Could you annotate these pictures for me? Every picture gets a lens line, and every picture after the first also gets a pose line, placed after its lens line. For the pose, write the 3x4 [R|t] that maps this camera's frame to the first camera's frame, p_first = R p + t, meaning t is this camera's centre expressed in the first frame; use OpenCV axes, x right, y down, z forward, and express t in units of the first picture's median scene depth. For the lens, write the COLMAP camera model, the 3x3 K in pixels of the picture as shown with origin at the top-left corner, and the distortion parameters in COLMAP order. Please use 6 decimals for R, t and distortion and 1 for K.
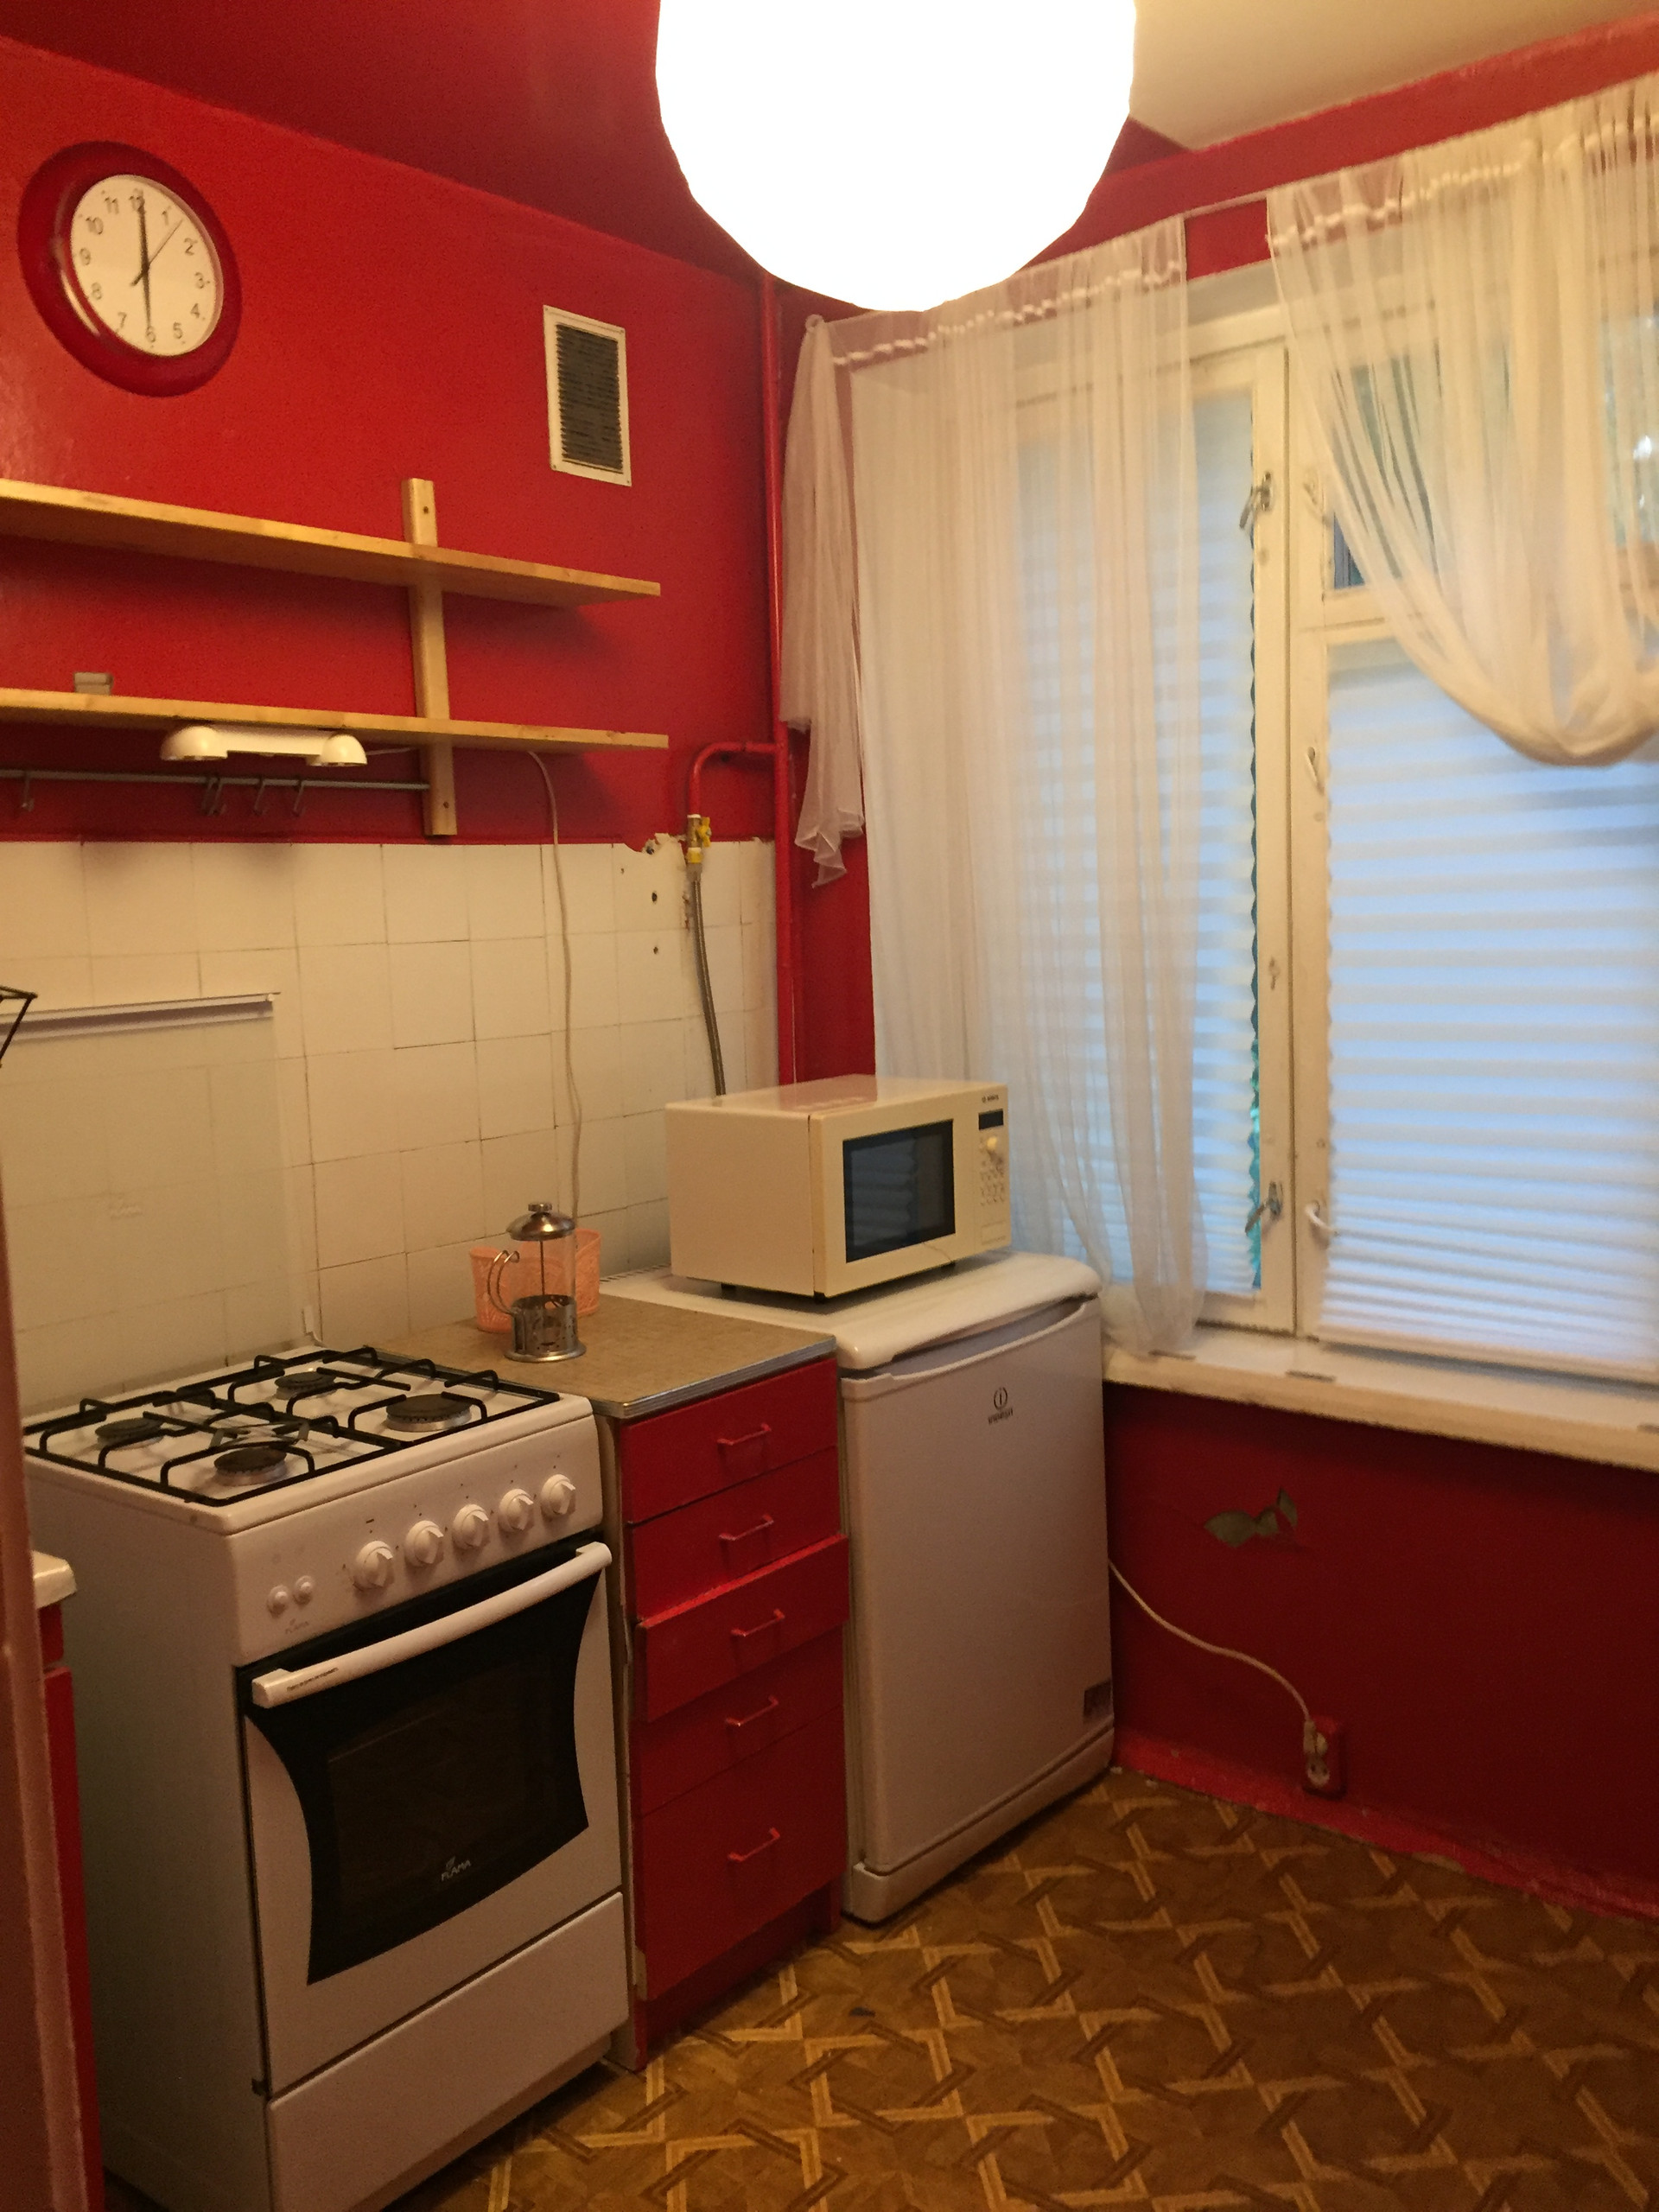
lens RADIAL K [[1833.1, 0, 829.5], [0, 1833.1, 1106.0], [0, 0, 1]] dist [0.003353, 0.000840]
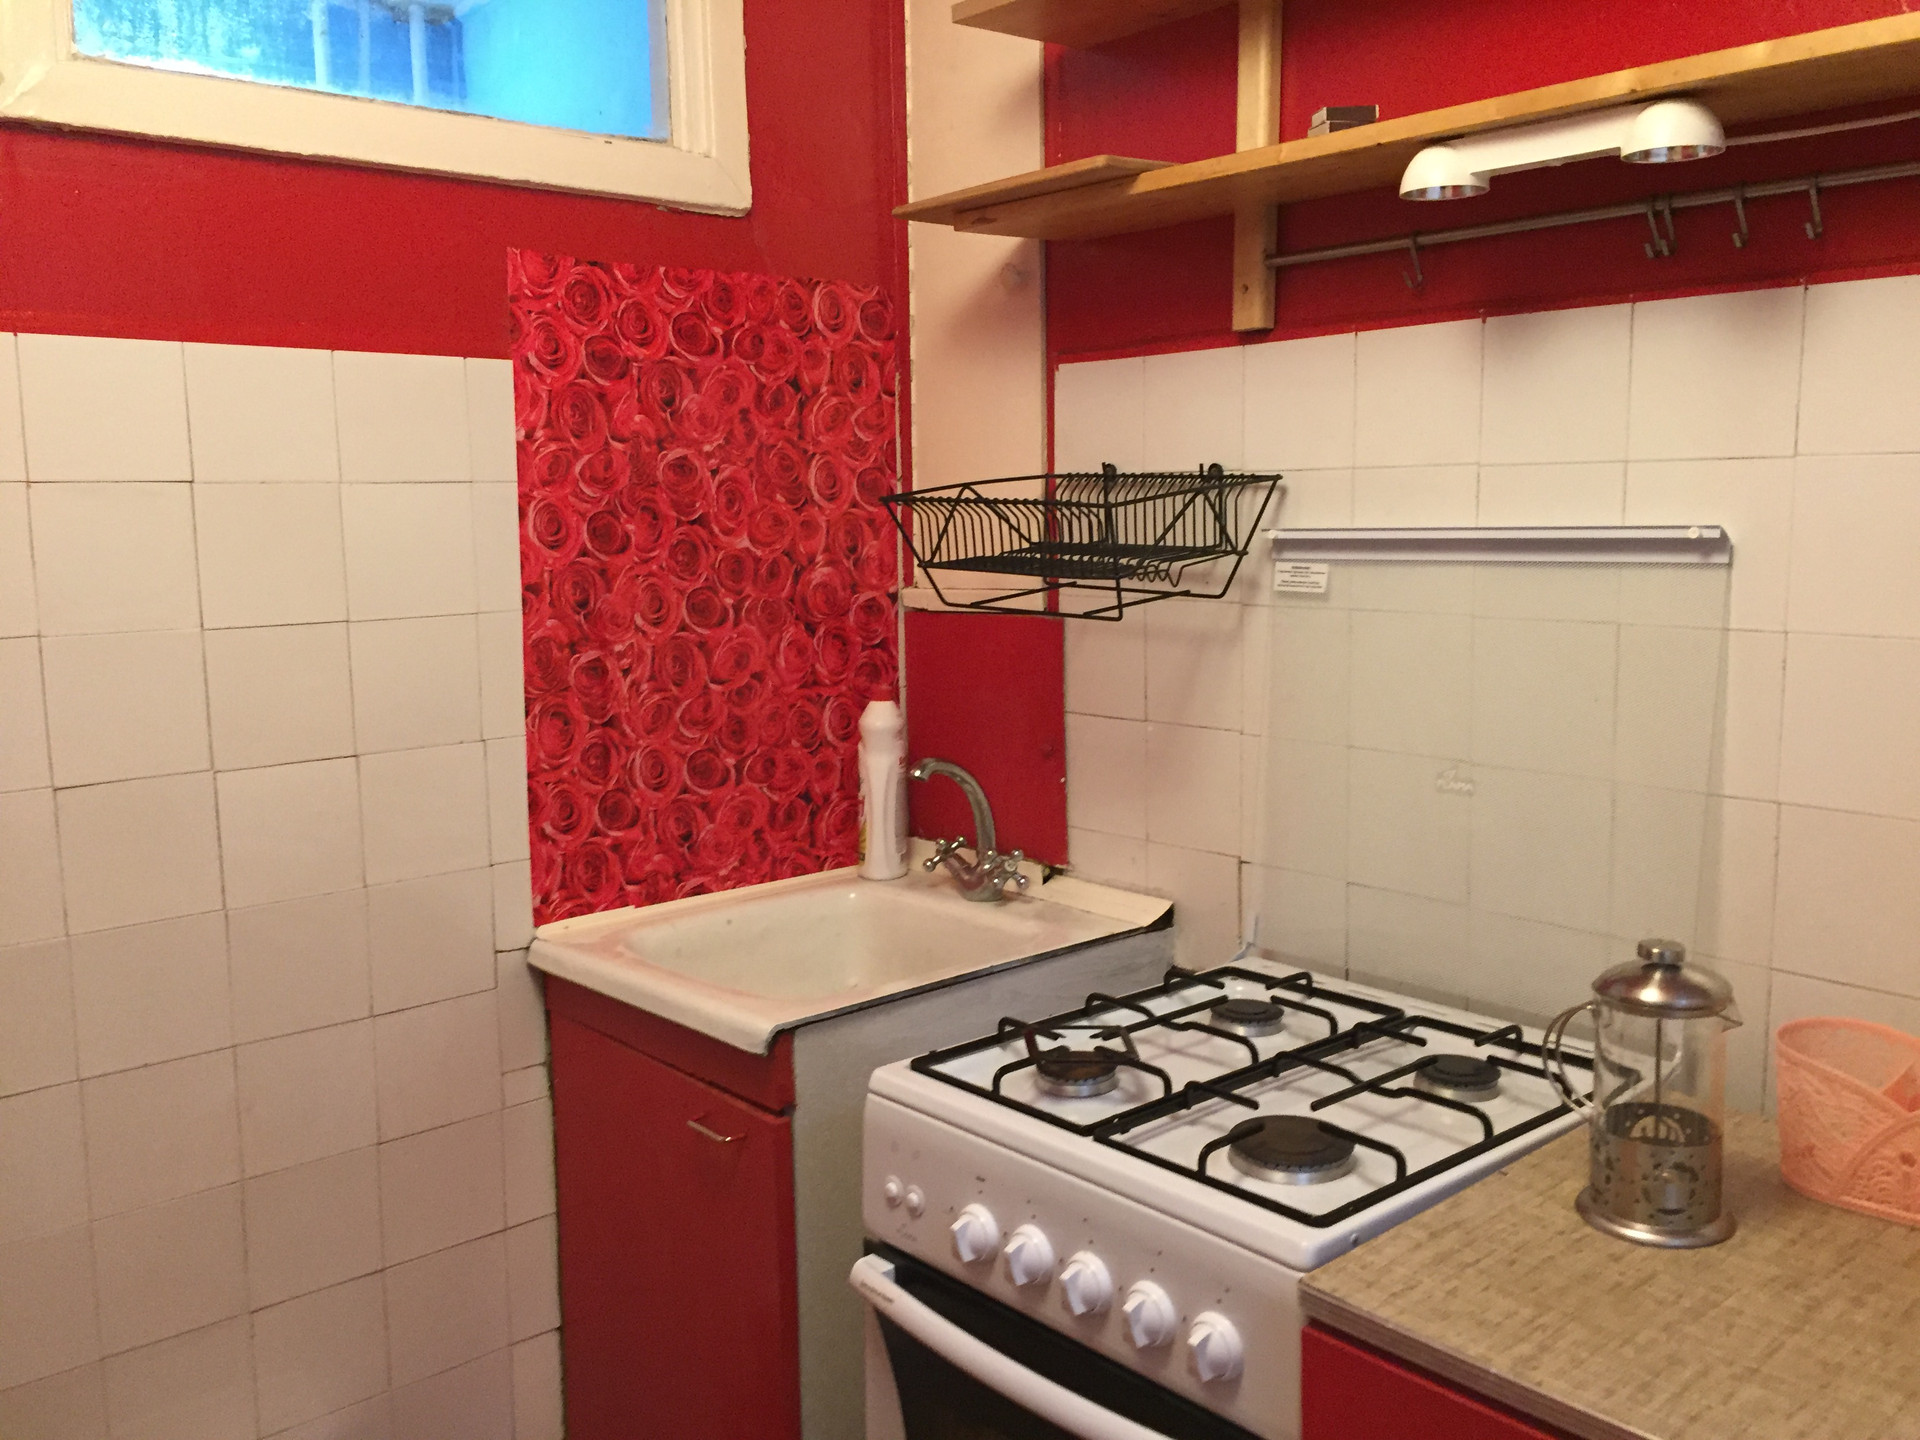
lens RADIAL K [[1633.1, 0, 960.0], [0, 1633.1, 720.0], [0, 0, 1]] dist [0.081986, -0.149251]
pose [[-0.177672, 0.175065, -0.968393, 0.352682], [-0.078843, 0.978354, 0.191331, -0.093454], [0.980926, 0.110345, -0.160024, 0.920949]]
